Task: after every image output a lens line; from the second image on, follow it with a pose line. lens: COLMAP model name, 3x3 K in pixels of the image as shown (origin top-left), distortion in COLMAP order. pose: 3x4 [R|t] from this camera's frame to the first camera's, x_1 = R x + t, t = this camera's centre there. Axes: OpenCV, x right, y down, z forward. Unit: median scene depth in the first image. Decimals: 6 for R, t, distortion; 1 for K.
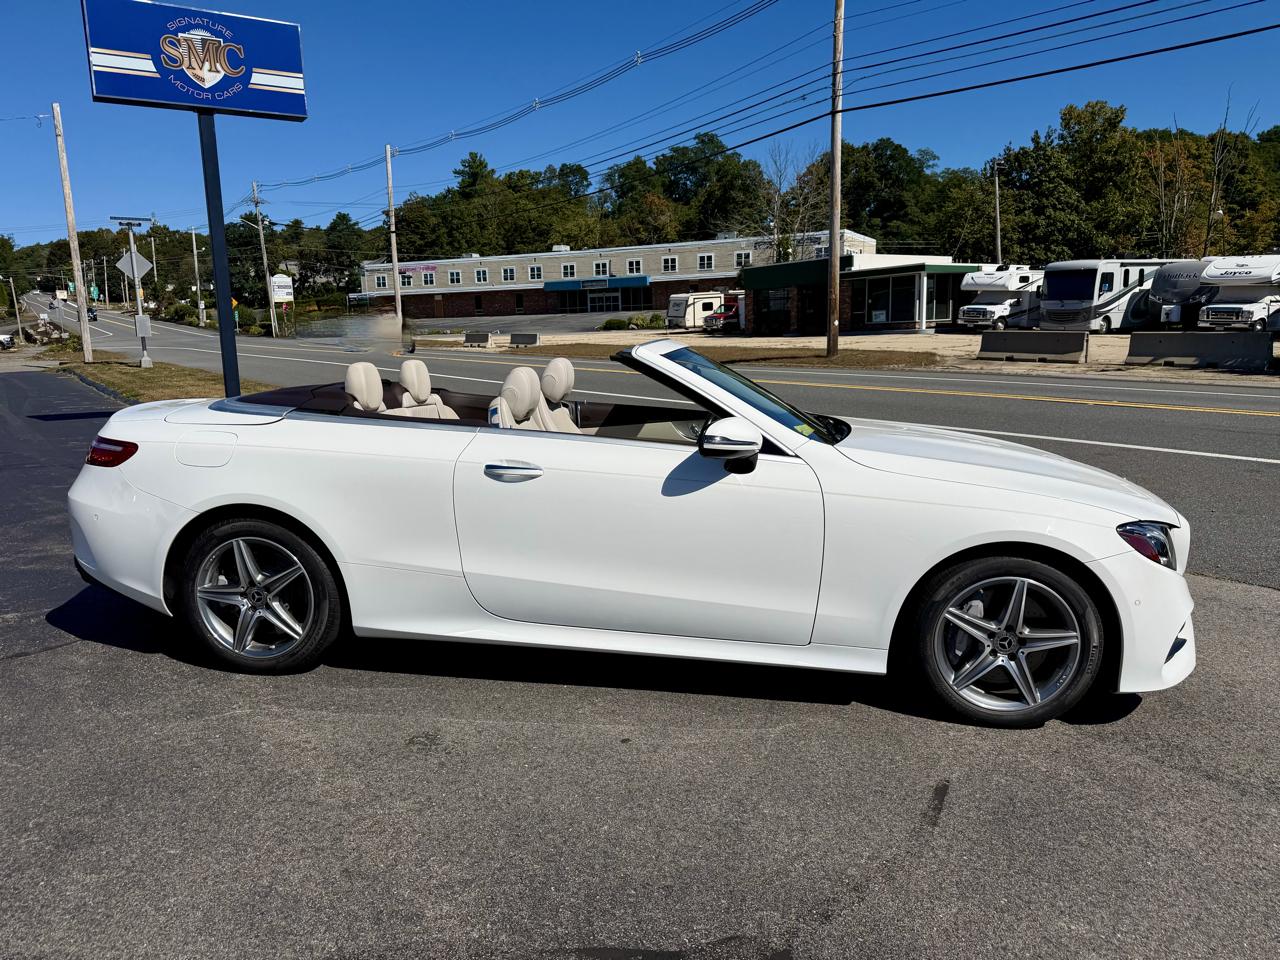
lens RADIAL K [[900.9, 0, 643.0], [0, 900.9, 497.9], [0, 0, 1]] dist [0.090362, -0.135876]
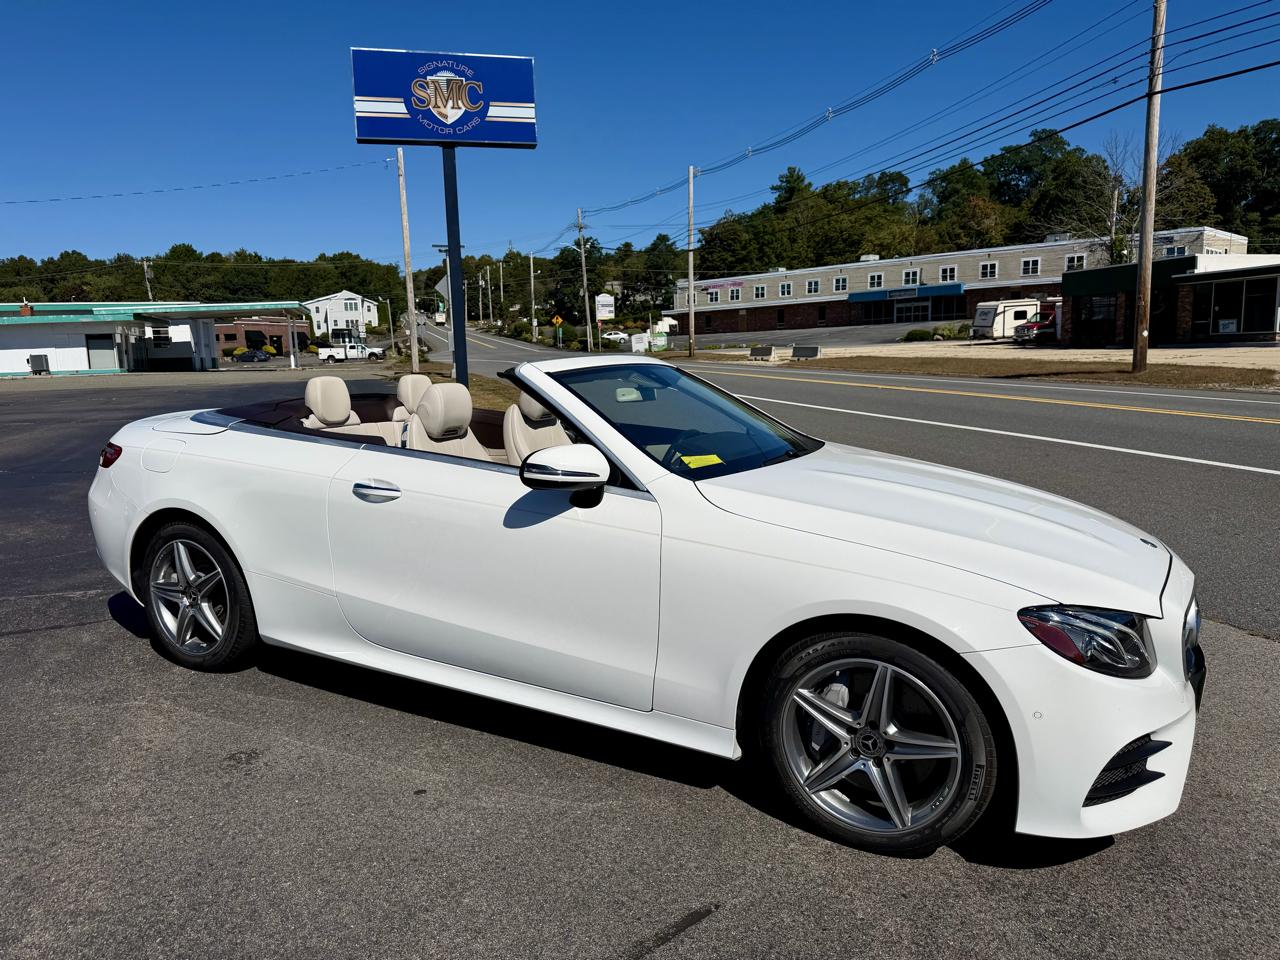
lens RADIAL K [[896.7, 0, 639.9], [0, 896.7, 496.7], [0, 0, 1]] dist [0.133309, -0.250555]
pose [[0.940730, 0.054780, -0.334705, 0.040483], [-0.059666, 0.998209, -0.004326, -0.003326], [0.333868, 0.024040, 0.942313, 0.016579]]
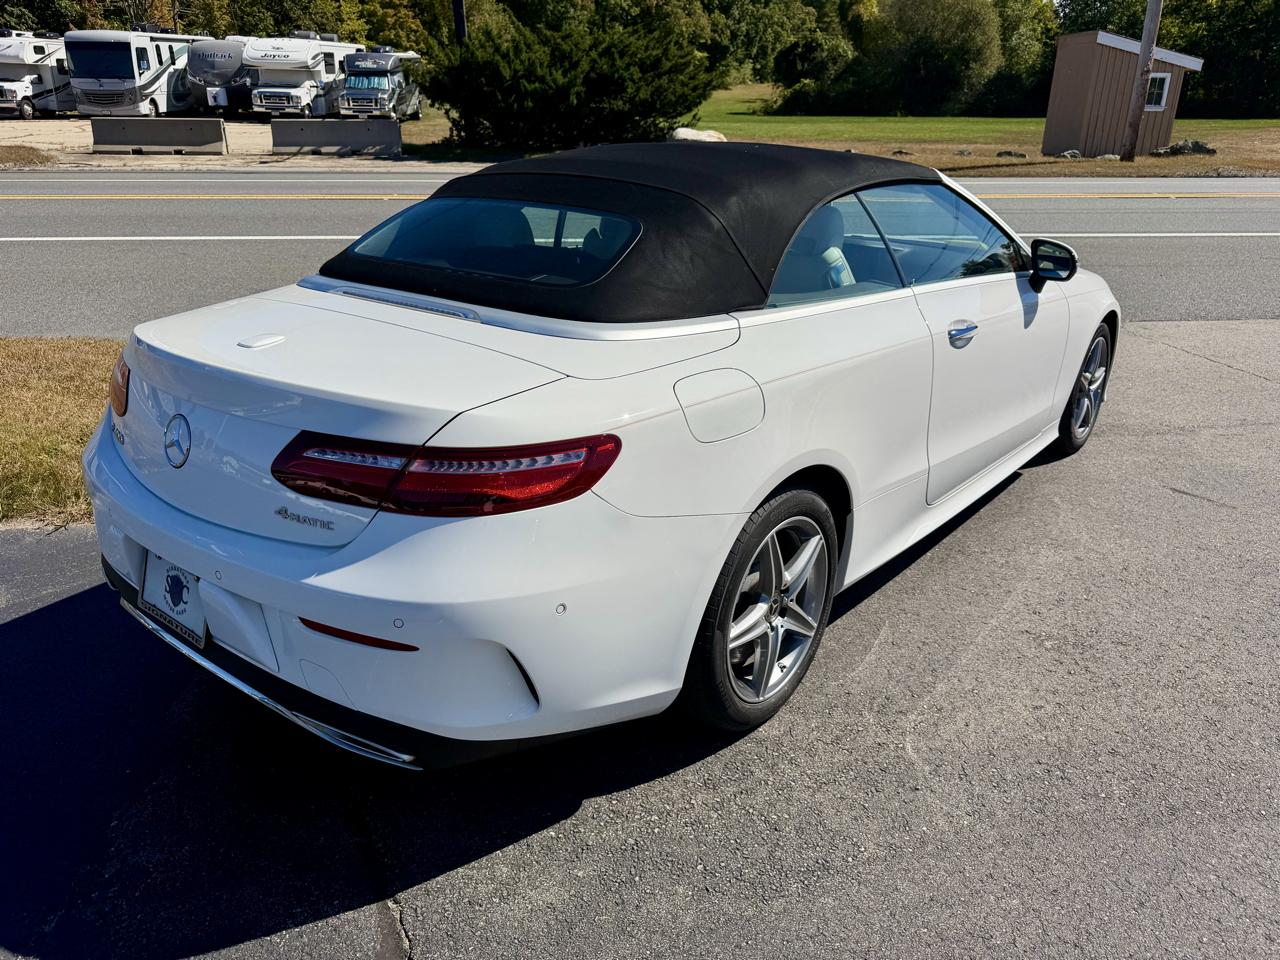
lens RADIAL K [[917.5, 0, 648.1], [0, 917.5, 478.5], [0, 0, 1]] dist [0.025752, -0.028143]
pose [[0.512745, -0.316237, 0.798177, -0.093745], [0.152821, 0.948462, 0.277607, -0.016996], [-0.844830, -0.020363, 0.534647, 0.071387]]
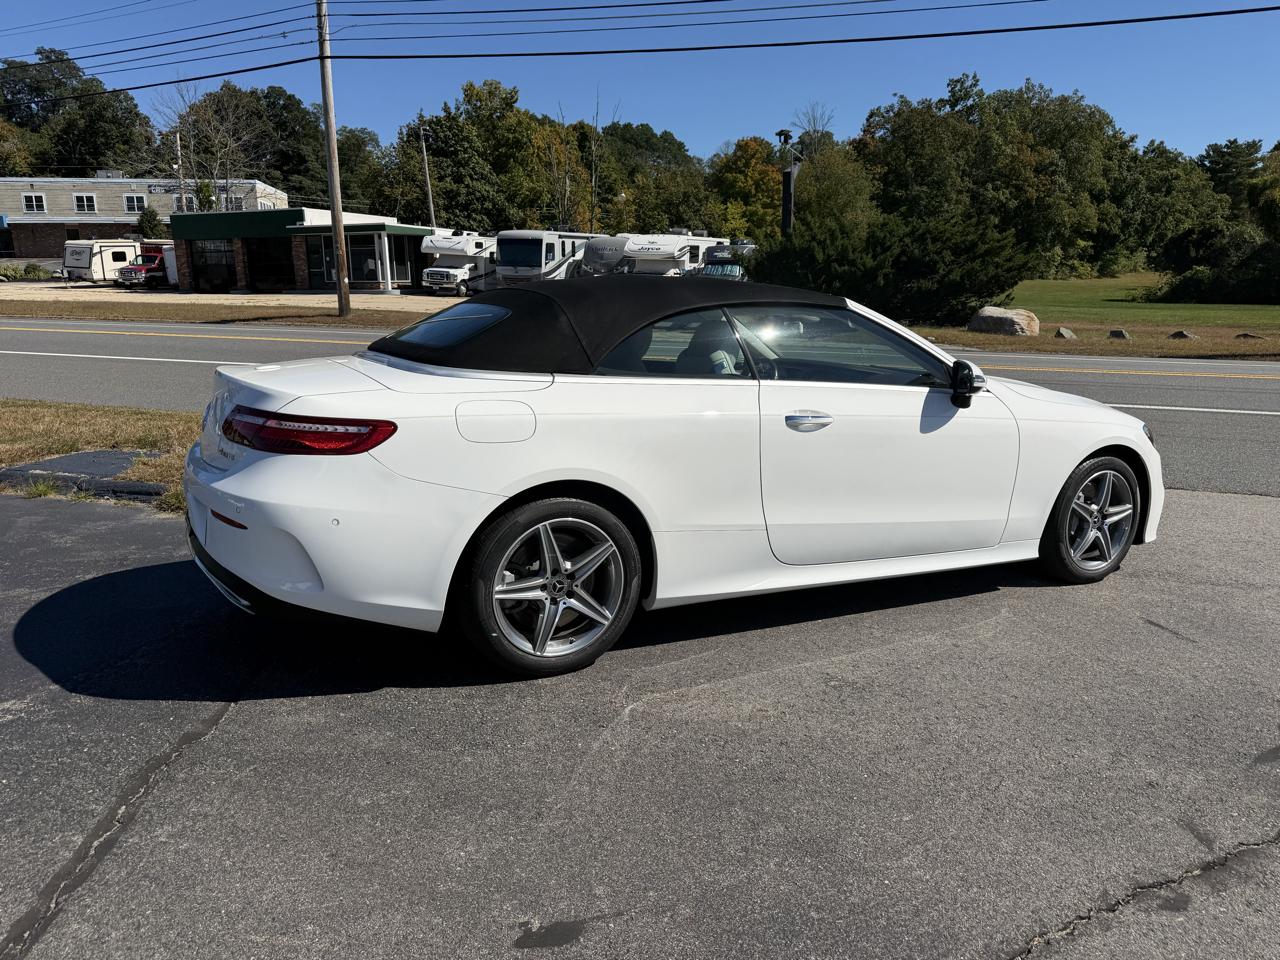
lens RADIAL K [[908.2, 0, 631.2], [0, 908.2, 485.3], [0, 0, 1]] dist [0.070827, -0.080392]
pose [[0.811413, -0.106946, 0.574605, -0.083544], [0.091673, 0.994236, 0.055593, -0.002967], [-0.577239, 0.007567, 0.816540, 0.024227]]
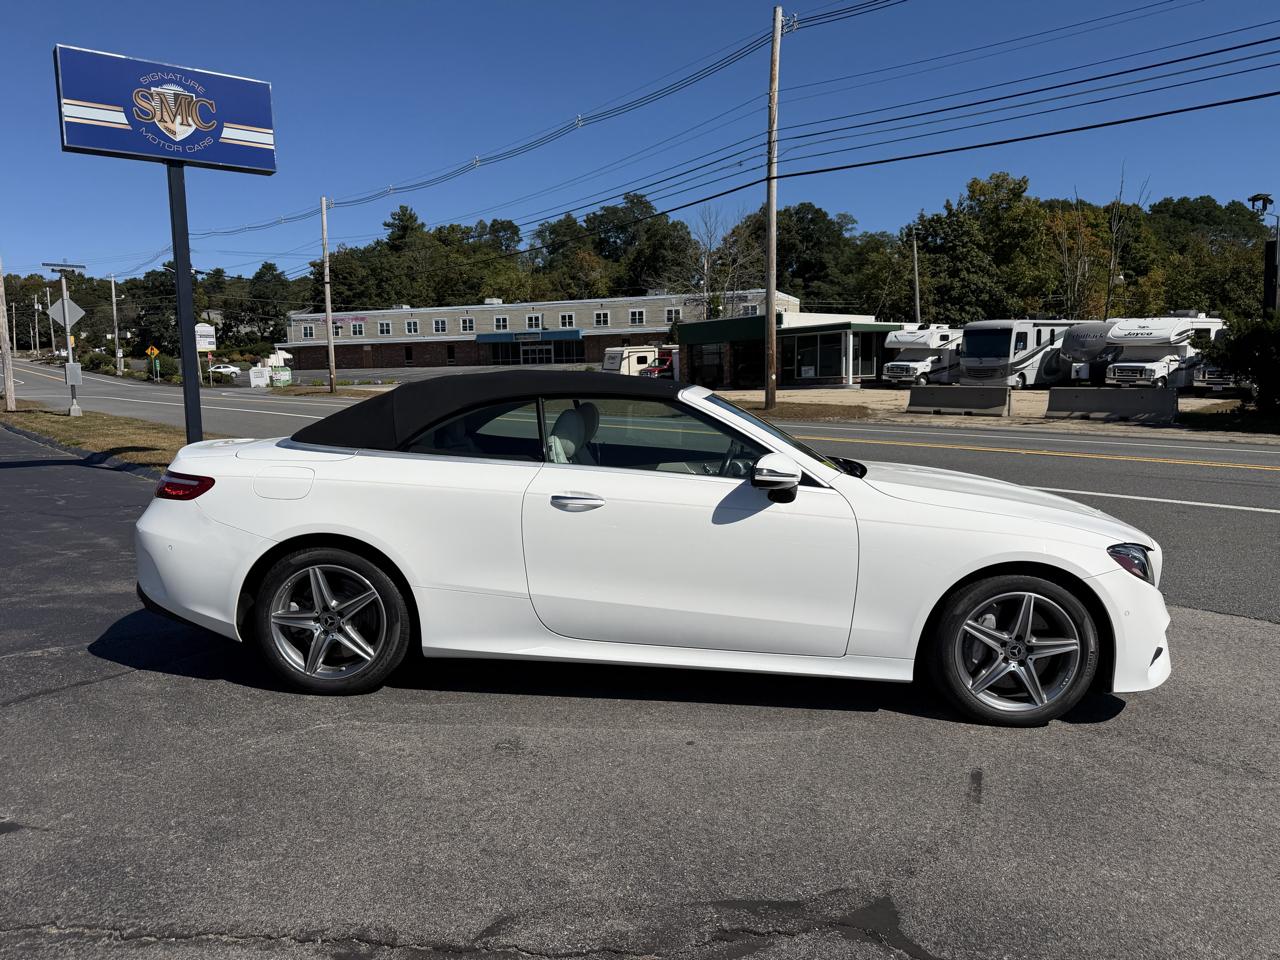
lens RADIAL K [[901.7, 0, 641.3], [0, 901.7, 499.9], [0, 0, 1]] dist [0.103747, -0.162060]
pose [[0.996908, -0.001848, 0.078550, -0.013911], [0.006167, 0.998480, -0.054774, 0.002656], [-0.078330, 0.055089, 0.995404, -0.009822]]
